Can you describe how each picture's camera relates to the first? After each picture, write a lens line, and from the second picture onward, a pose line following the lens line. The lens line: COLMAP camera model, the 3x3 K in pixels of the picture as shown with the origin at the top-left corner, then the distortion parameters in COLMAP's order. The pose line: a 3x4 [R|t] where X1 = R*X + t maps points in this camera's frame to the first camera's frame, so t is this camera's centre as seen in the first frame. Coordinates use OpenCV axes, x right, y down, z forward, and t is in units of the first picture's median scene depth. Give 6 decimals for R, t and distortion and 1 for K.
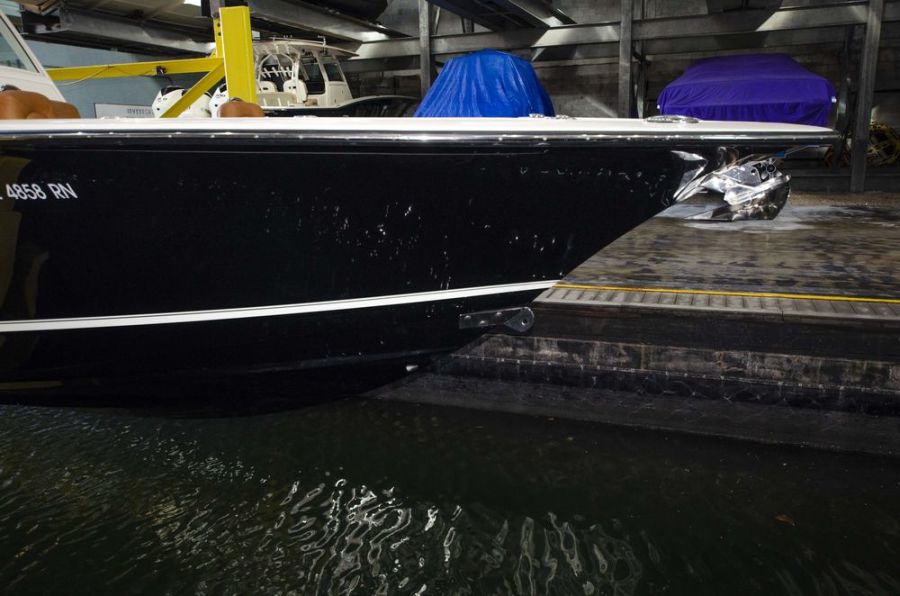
lens RADIAL K [[709.9, 0, 450.3], [0, 709.9, 298.0], [0, 0, 1]] dist [0.010294, -0.018224]
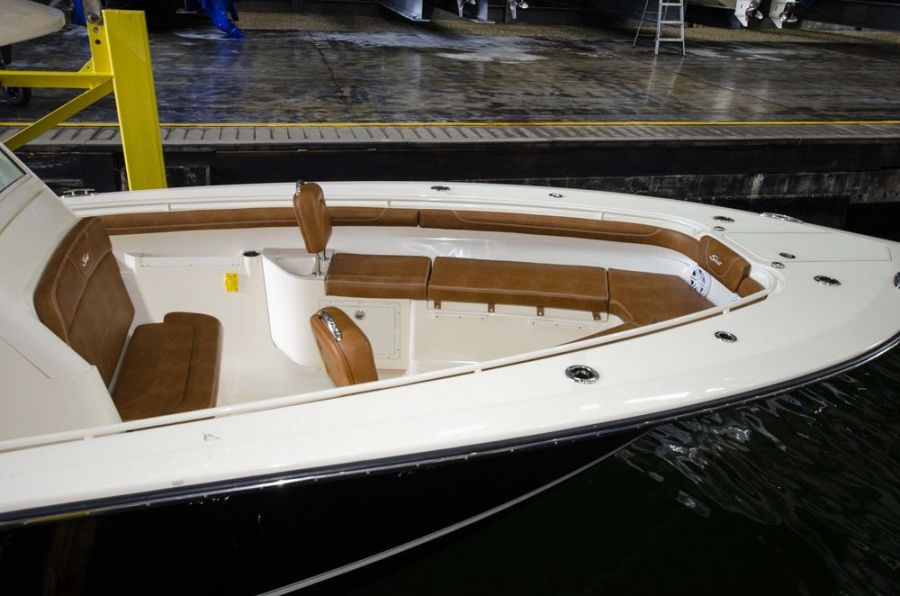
lens RADIAL K [[709.9, 0, 450.7], [0, 709.9, 298.2], [0, 0, 1]] dist [0.010294, -0.018224]
pose [[0.802697, -0.184770, 0.567042, -0.524072], [0.050650, 0.968482, 0.243880, -0.027604], [-0.594232, -0.167041, 0.786756, 0.268497]]
